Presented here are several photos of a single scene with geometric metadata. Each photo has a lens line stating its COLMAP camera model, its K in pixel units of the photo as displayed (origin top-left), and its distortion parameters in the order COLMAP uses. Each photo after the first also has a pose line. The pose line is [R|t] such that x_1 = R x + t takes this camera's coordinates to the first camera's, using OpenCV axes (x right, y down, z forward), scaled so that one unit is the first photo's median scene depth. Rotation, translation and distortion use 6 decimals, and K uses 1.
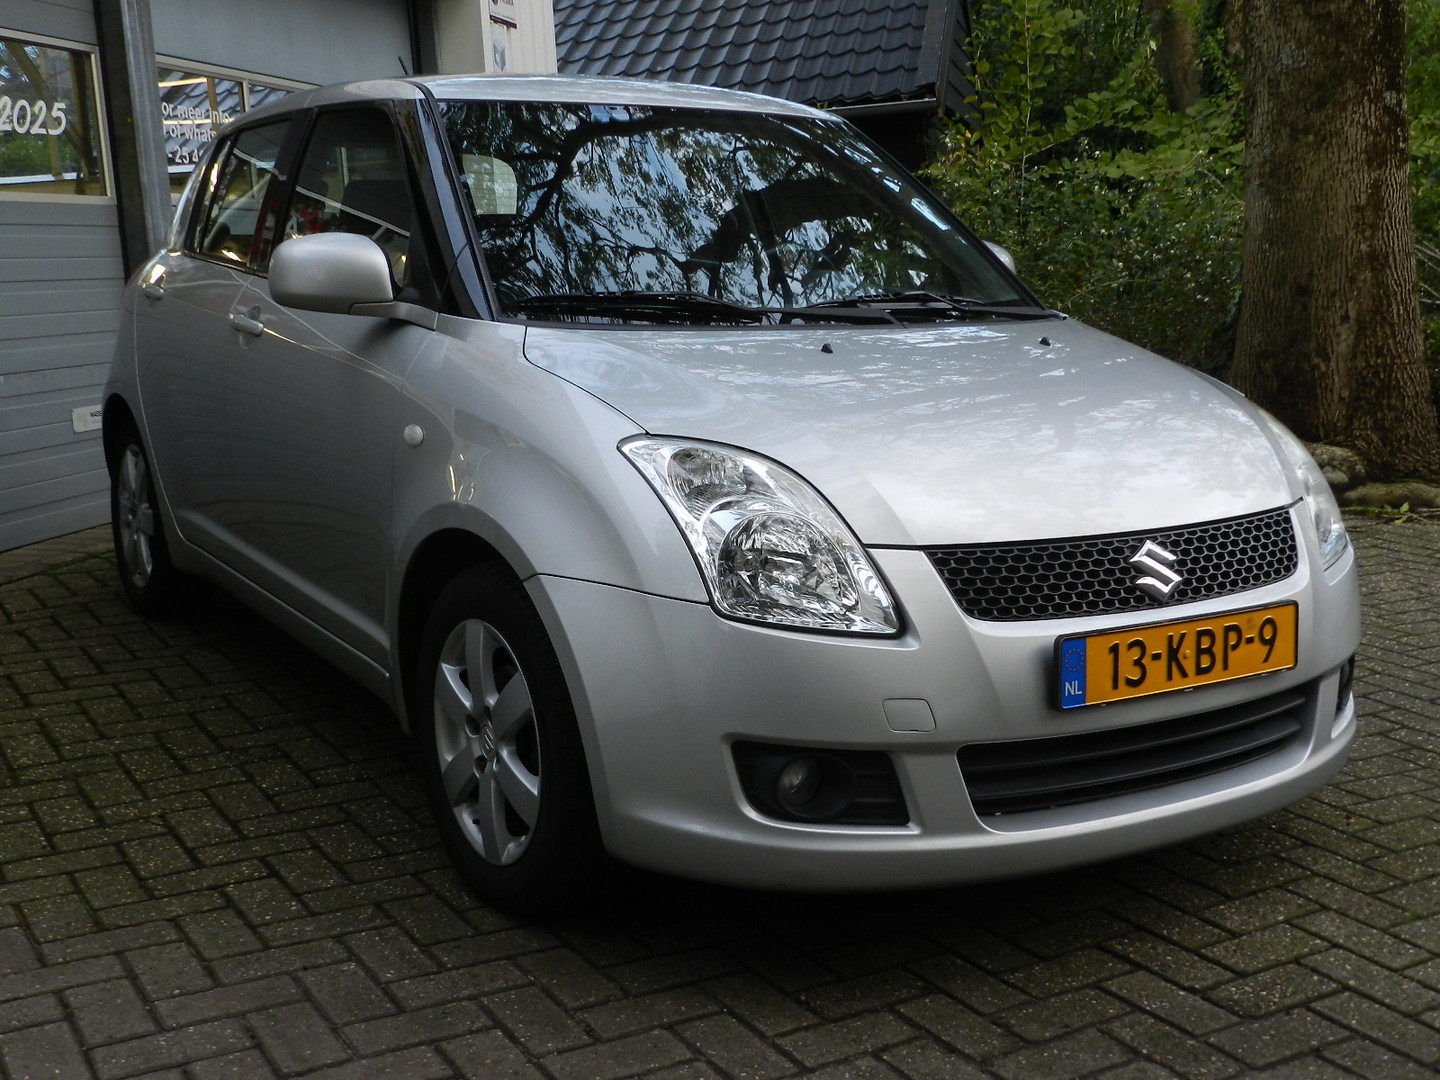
lens RADIAL K [[1646.4, 0, 689.1], [0, 1646.4, 534.3], [0, 0, 1]] dist [-0.007553, 0.015938]
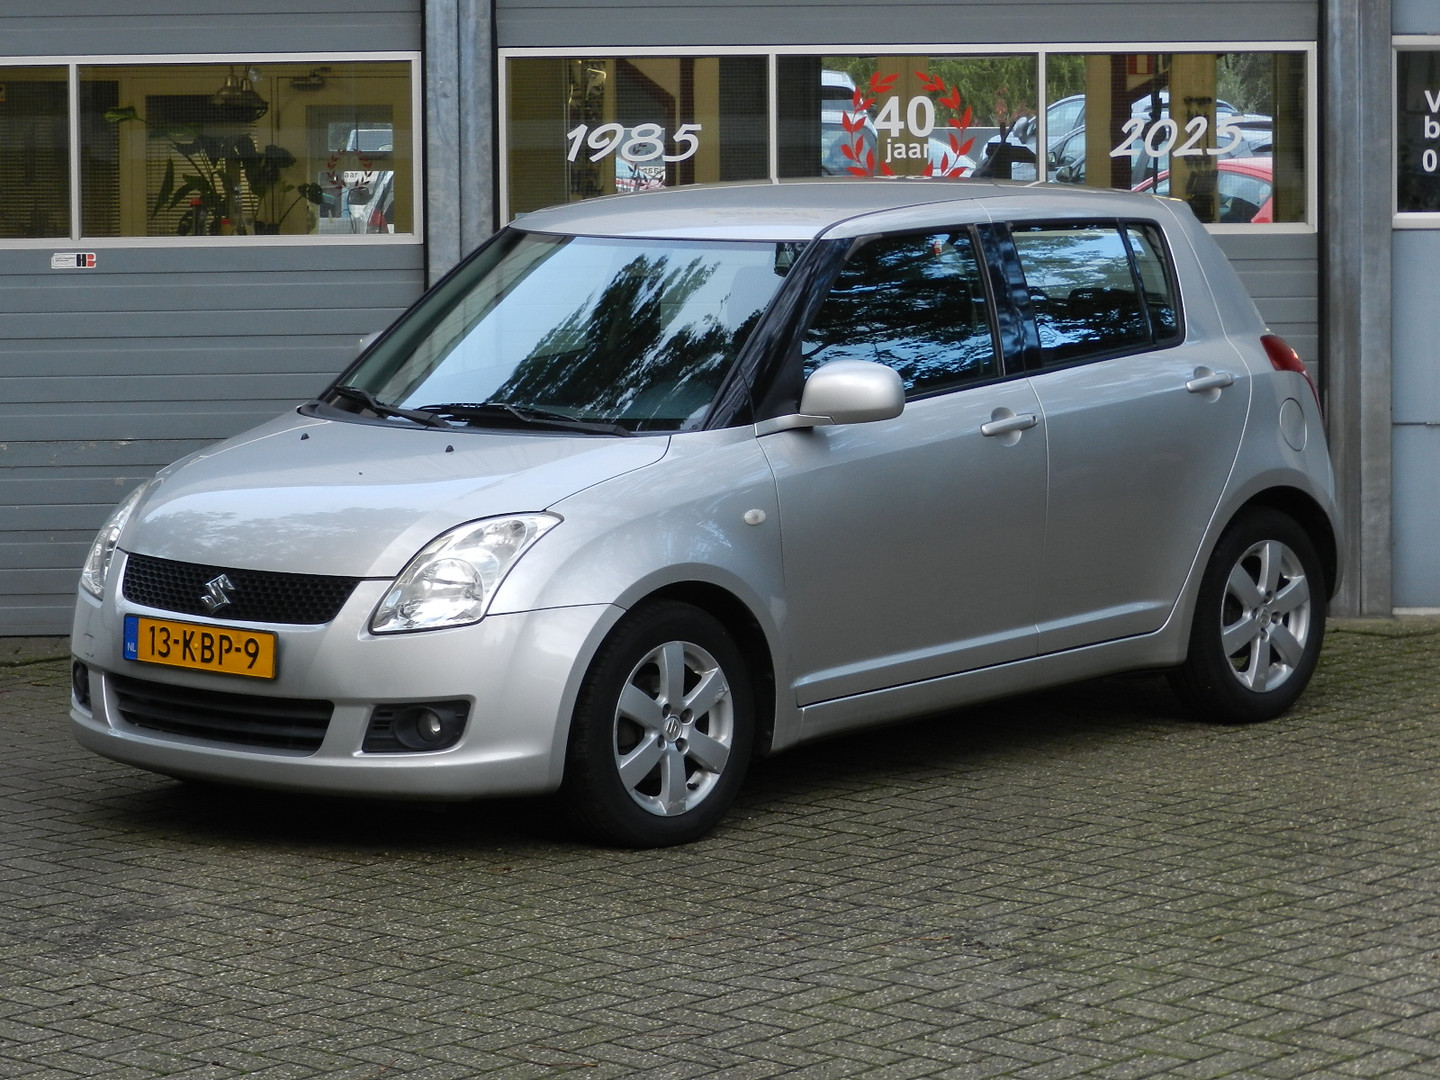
lens RADIAL K [[4800.8, 0, 720.0], [0, 4800.8, 540.0], [0, 0, 1]] dist [-0.099302, -0.057998]
pose [[0.291062, 0.098441, -0.951626, 4.080062], [-0.156927, 0.986132, 0.054013, -0.298726], [0.943746, 0.133615, 0.302474, 0.078014]]
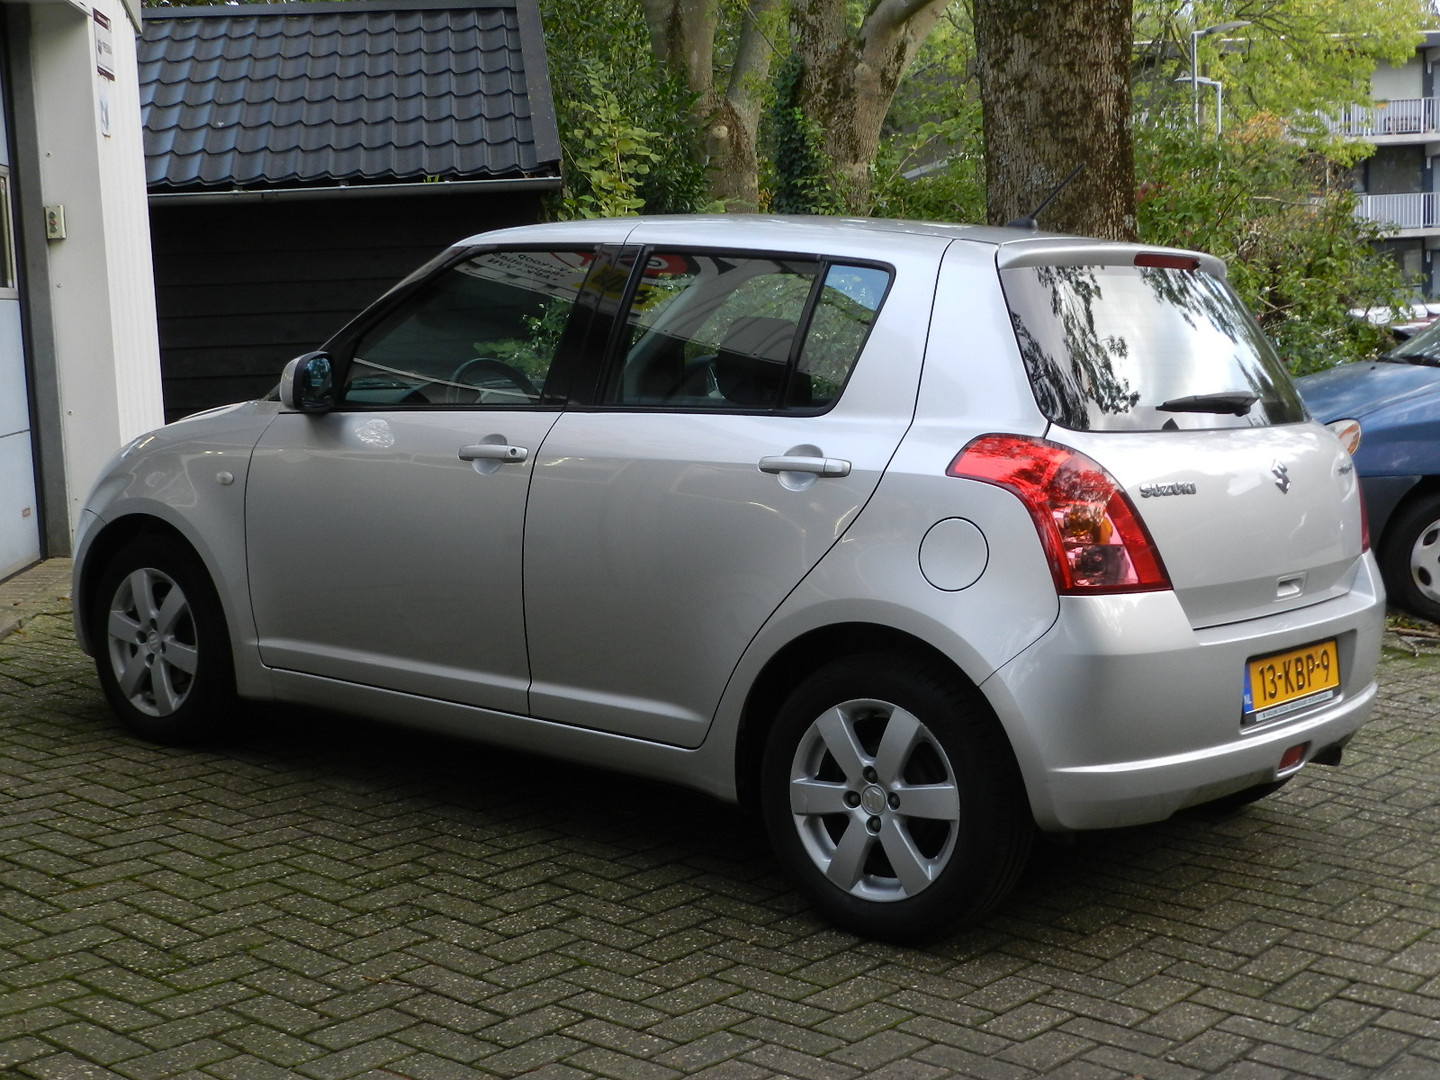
lens RADIAL K [[1992.2, 0, 720.0], [0, 1992.2, 540.0], [0, 0, 1]] dist [-0.000020, -0.060143]
pose [[0.938155, -0.019518, 0.345664, -0.602799], [0.039642, 0.997899, -0.051244, -0.019765], [-0.343937, 0.061777, 0.936958, -0.196318]]
